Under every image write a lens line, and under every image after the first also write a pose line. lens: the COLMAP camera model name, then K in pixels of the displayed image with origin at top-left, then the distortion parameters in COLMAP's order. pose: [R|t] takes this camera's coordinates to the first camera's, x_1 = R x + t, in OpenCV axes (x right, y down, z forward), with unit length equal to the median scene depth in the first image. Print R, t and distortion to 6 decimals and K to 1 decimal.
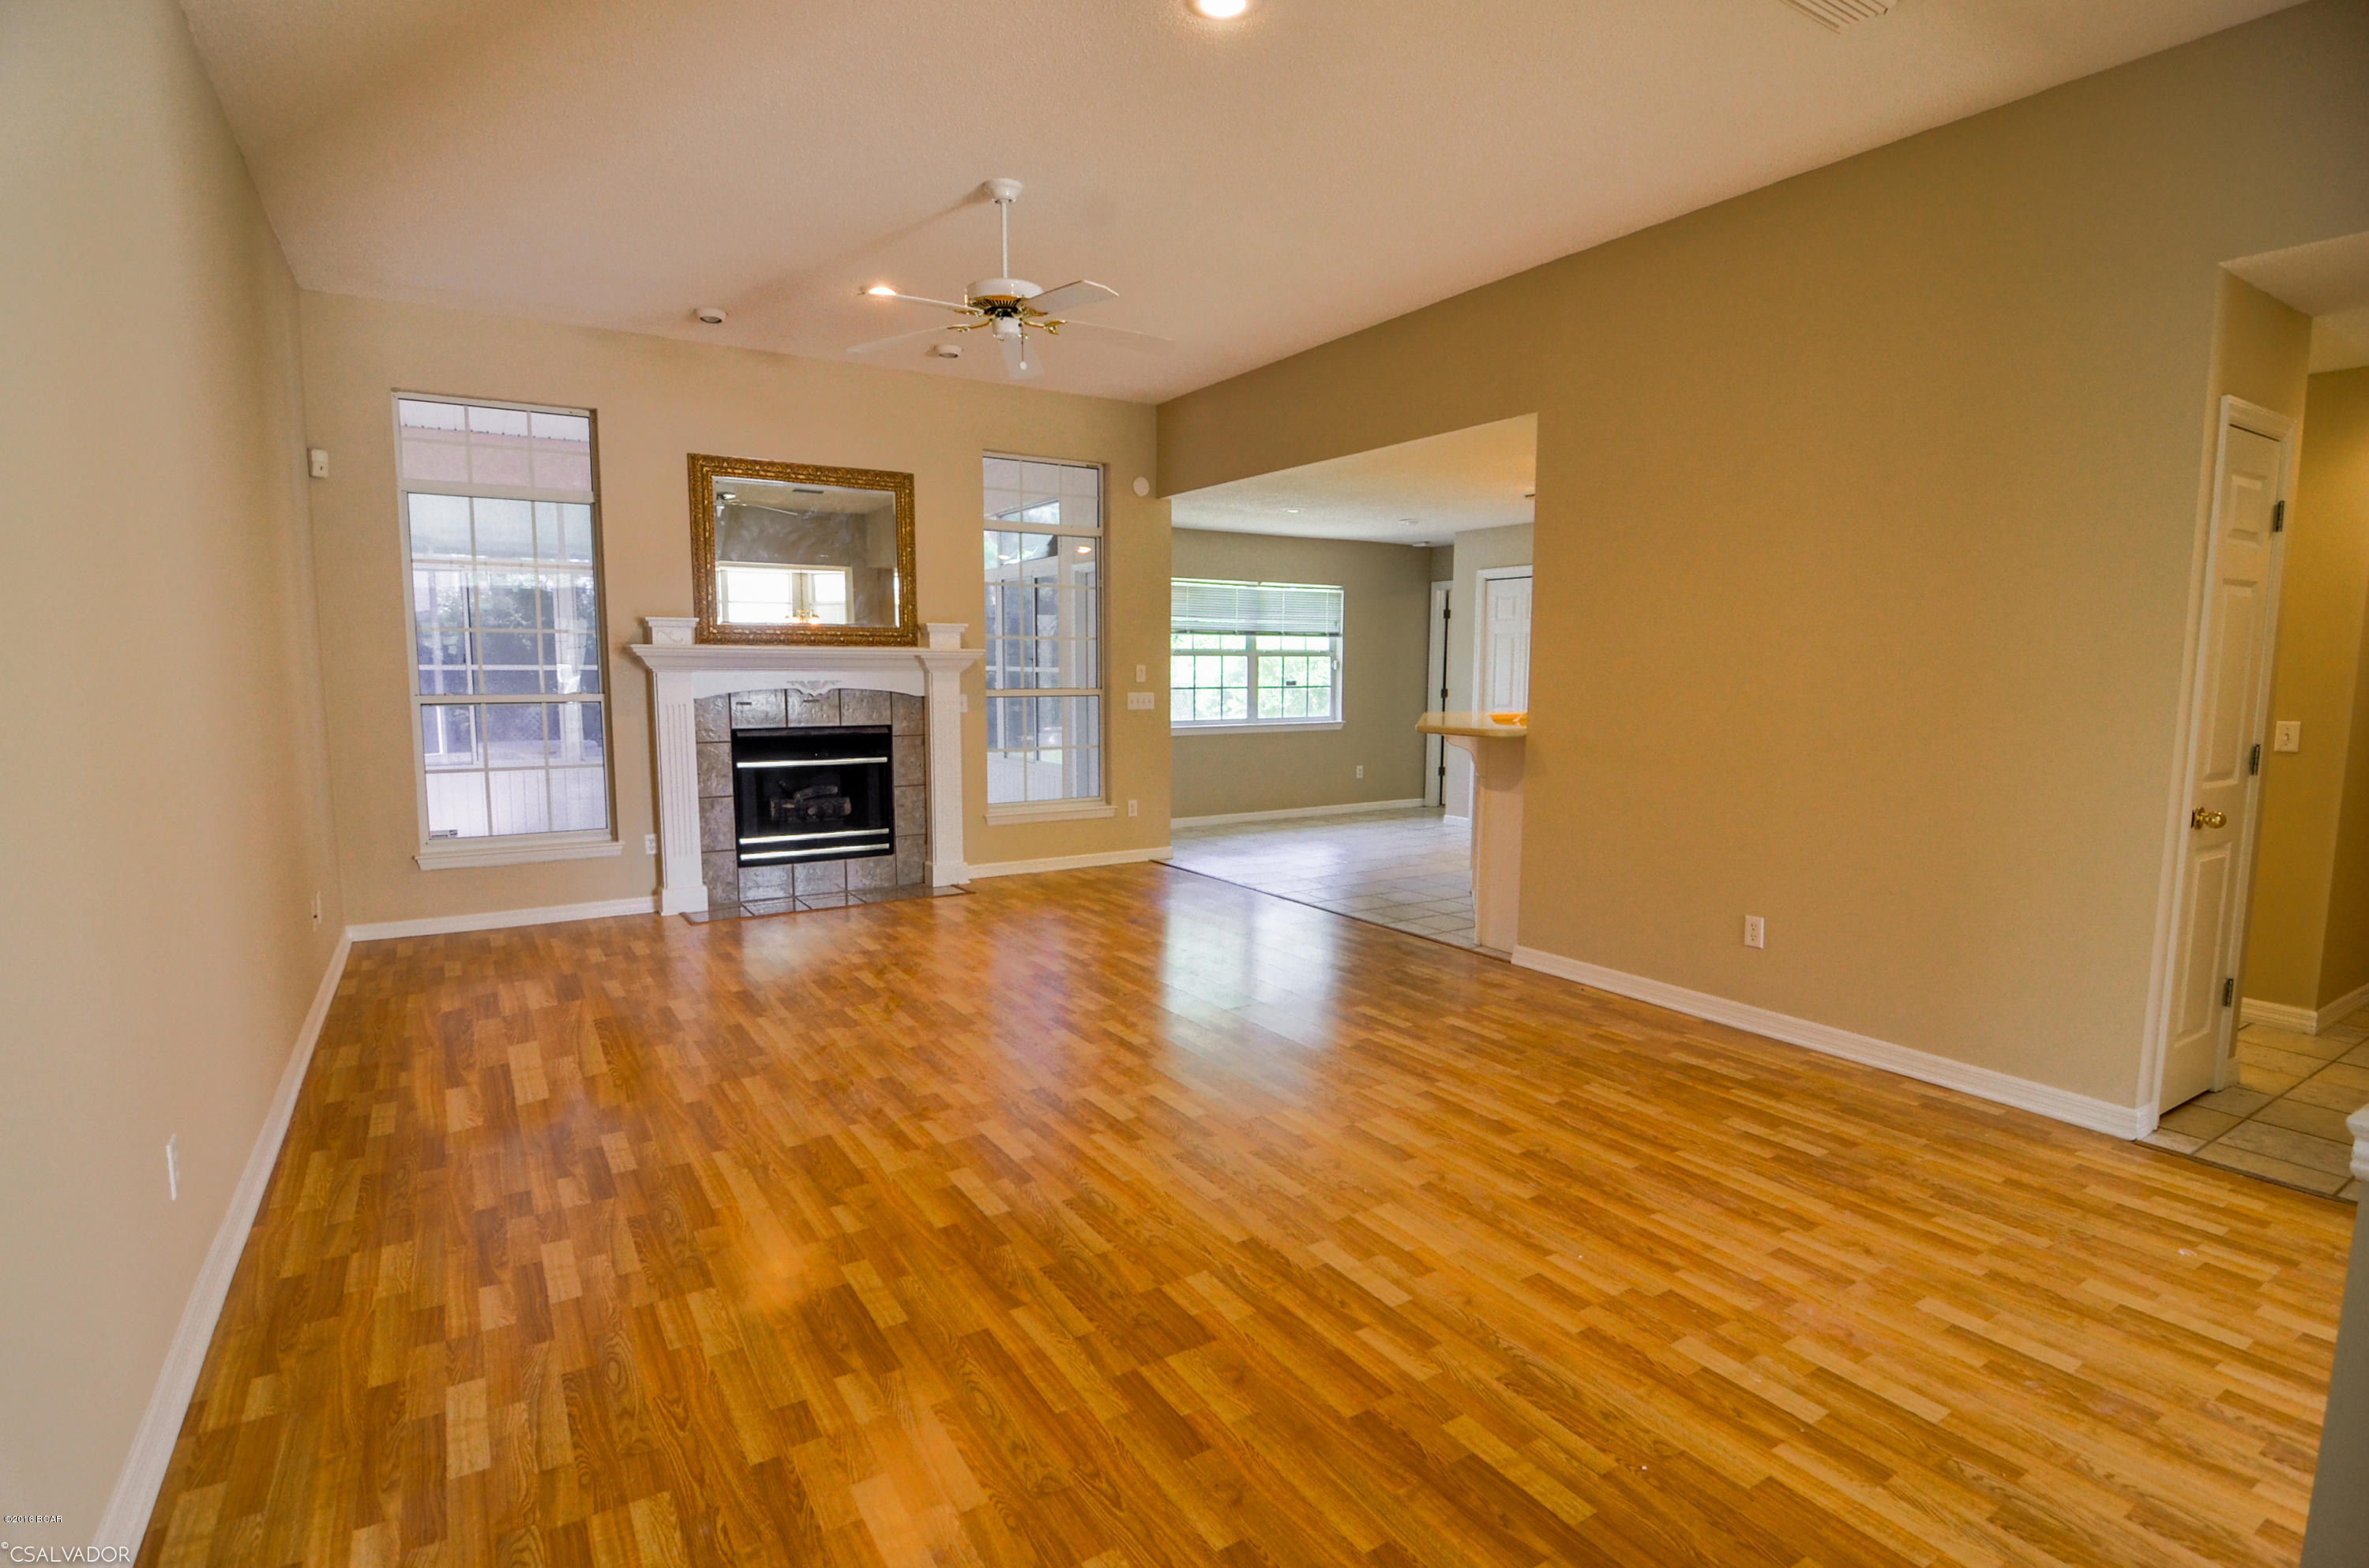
lens RADIAL K [[1151.7, 0, 1158.2], [0, 1151.7, 785.5], [0, 0, 1]] dist [0.001509, -0.012807]
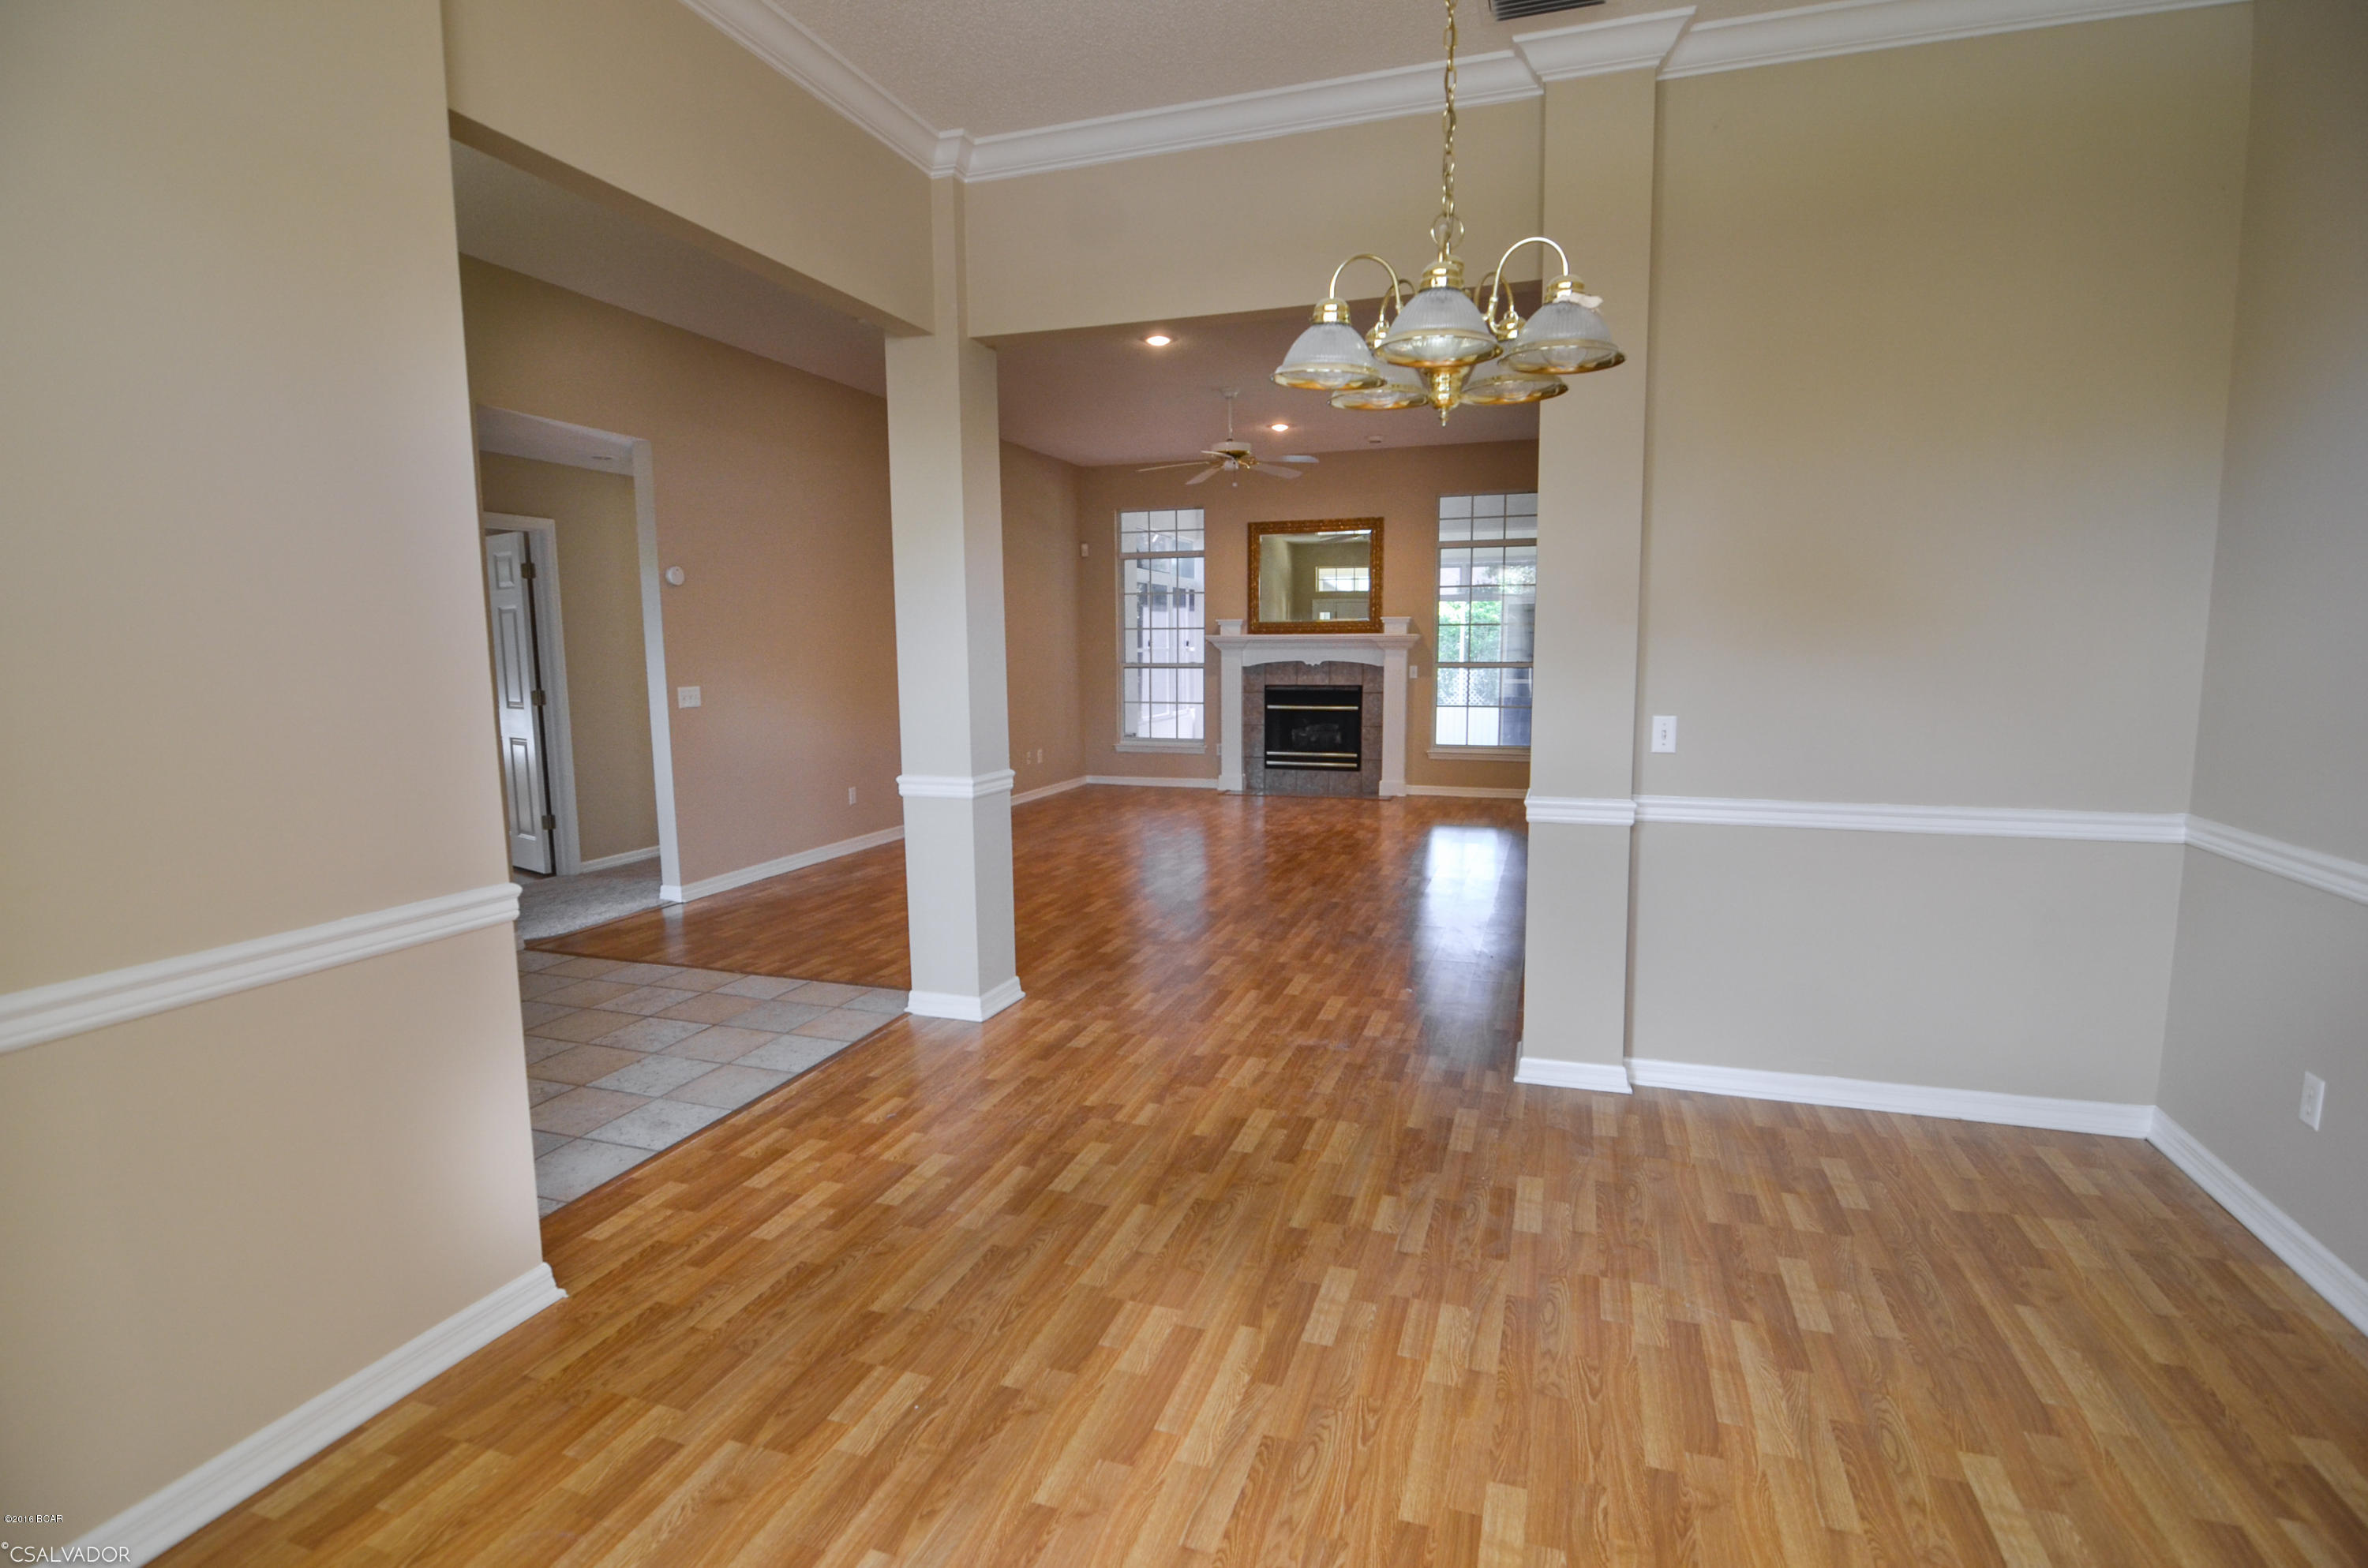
lens RADIAL K [[1193.6, 0, 1181.2], [0, 1193.6, 781.0], [0, 0, 1]] dist [0.000539, -0.014230]
pose [[0.630590, 0.082852, -0.771681, 0.771135], [-0.068610, 0.996344, 0.050907, 0.008407], [0.773078, 0.020844, 0.633969, -0.156888]]
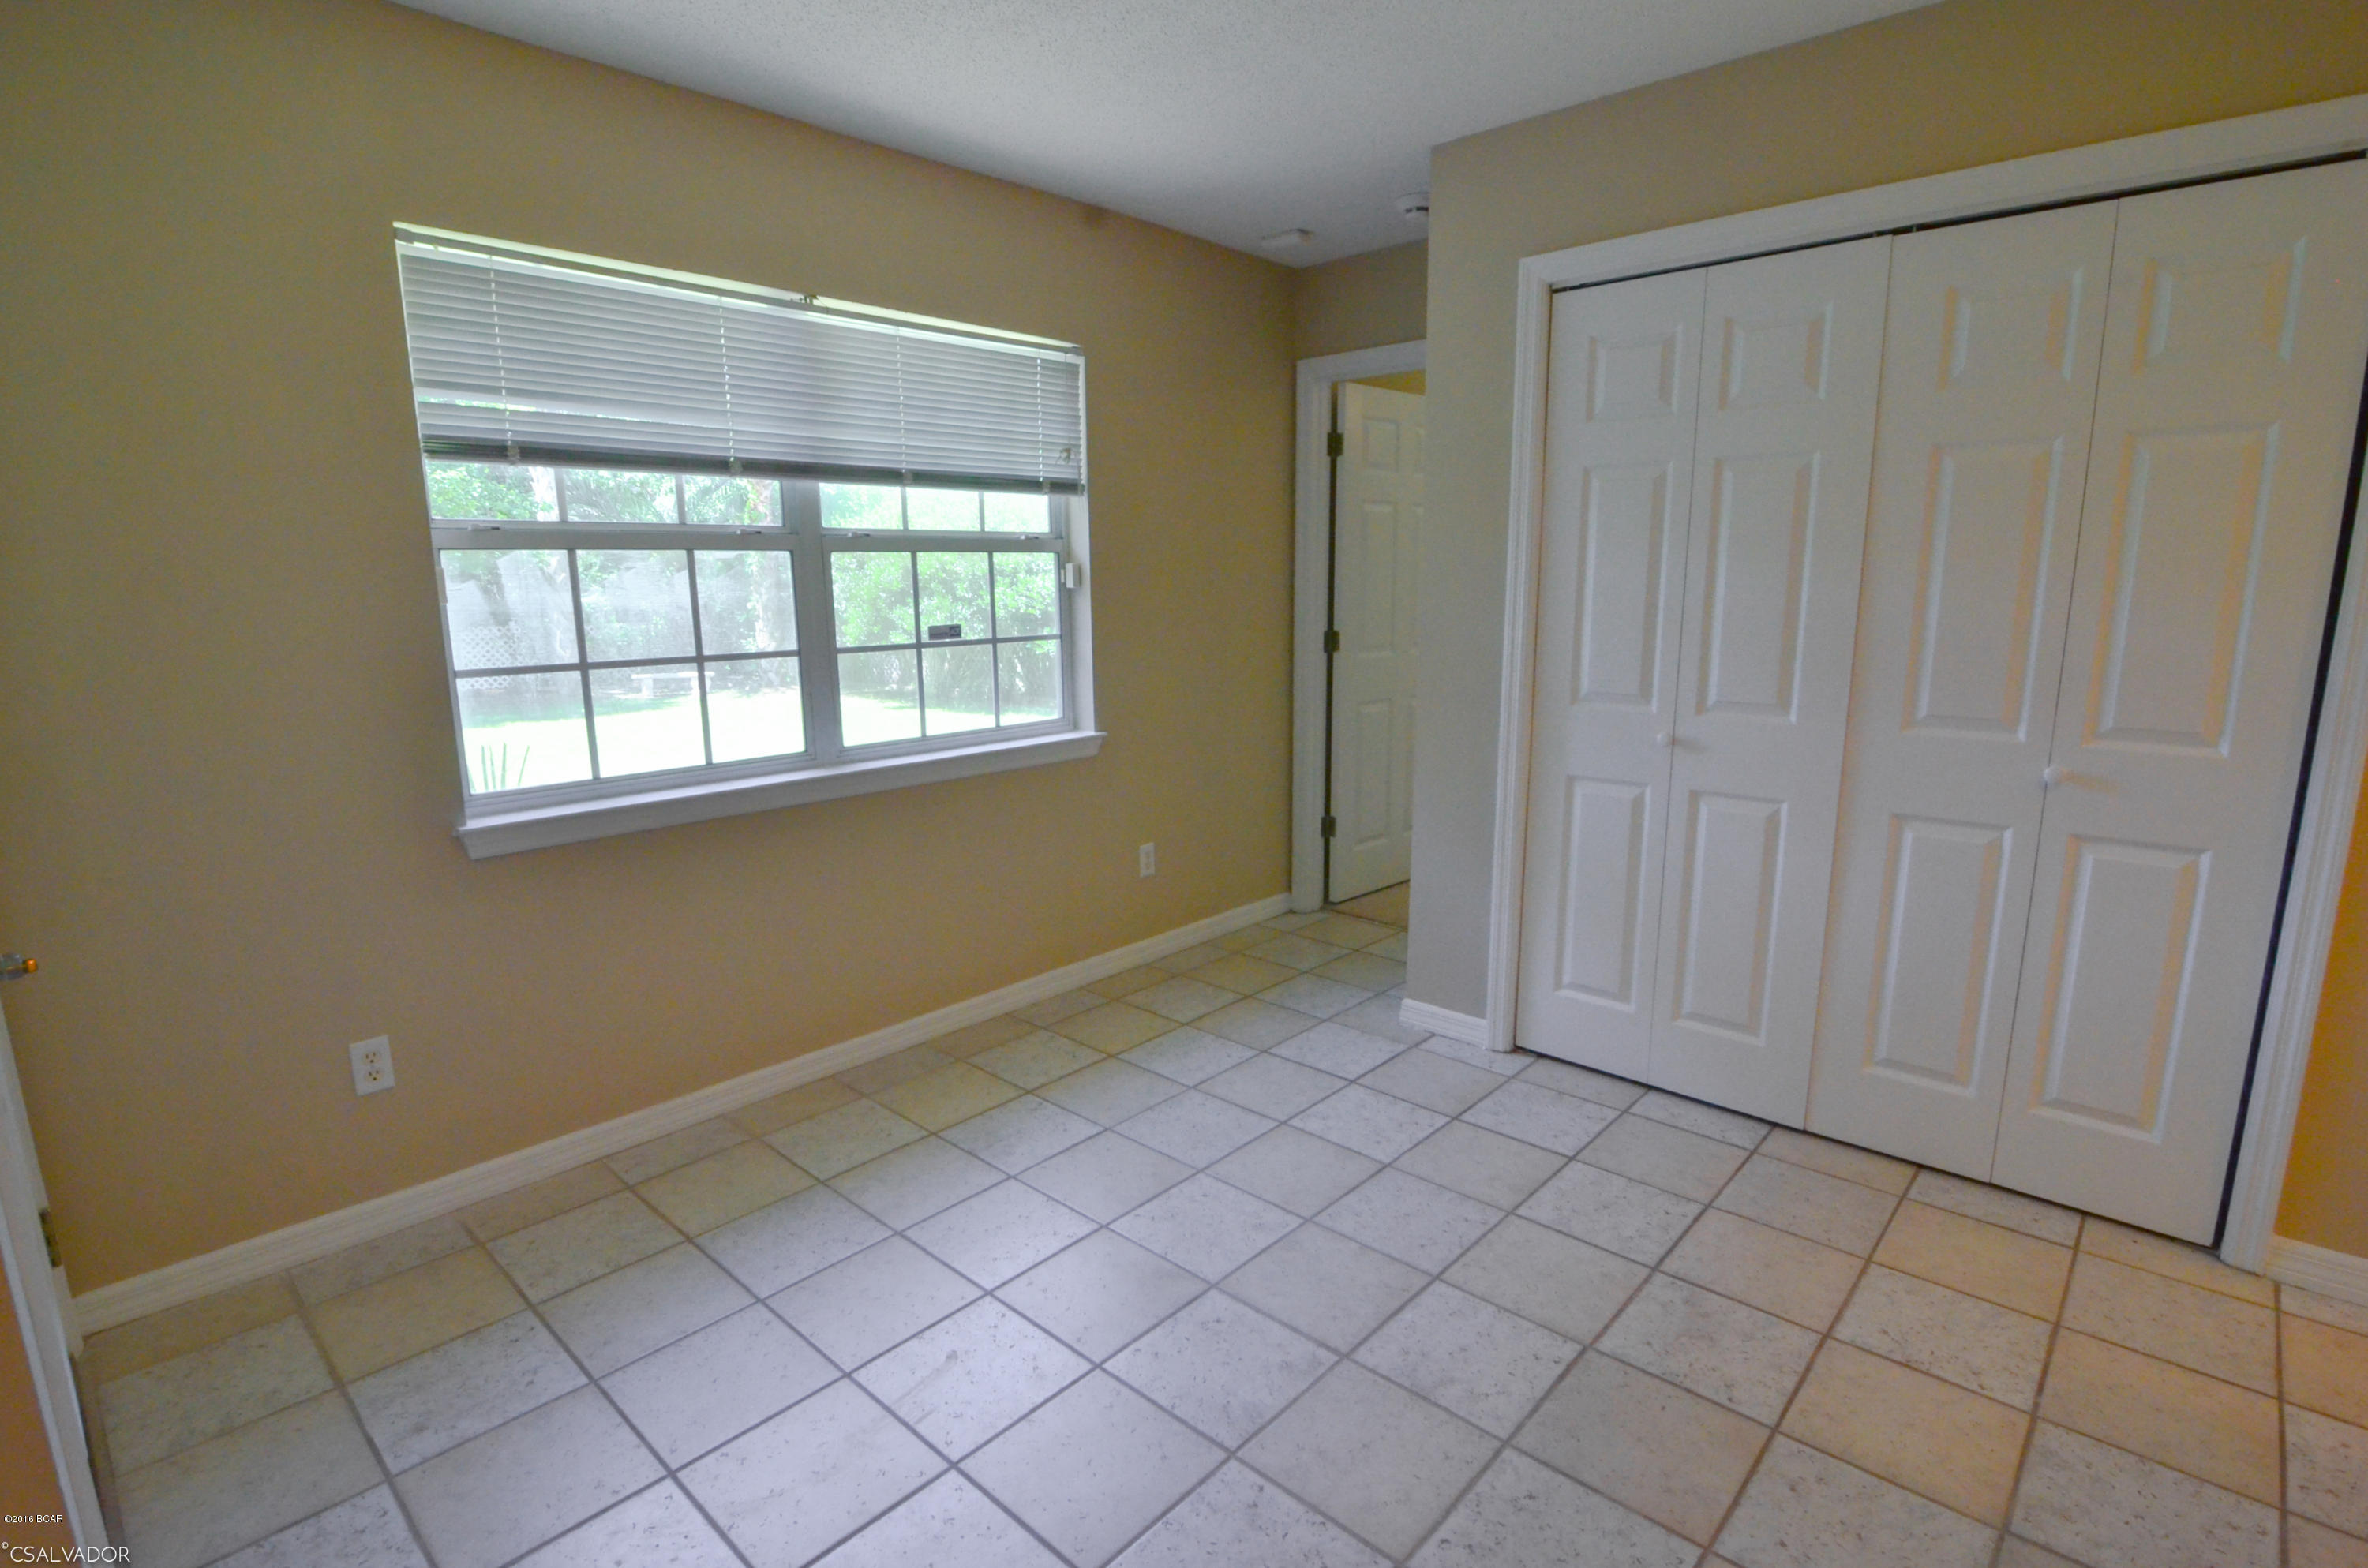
lens RADIAL K [[1128.9, 0, 1179.6], [0, 1128.9, 796.4], [0, 0, 1]] dist [-0.001910, -0.018001]
pose [[0.963144, -0.065489, 0.260894, 0.124901], [0.043111, 0.994954, 0.090597, -0.091993], [-0.265510, -0.076010, 0.961107, 0.895328]]
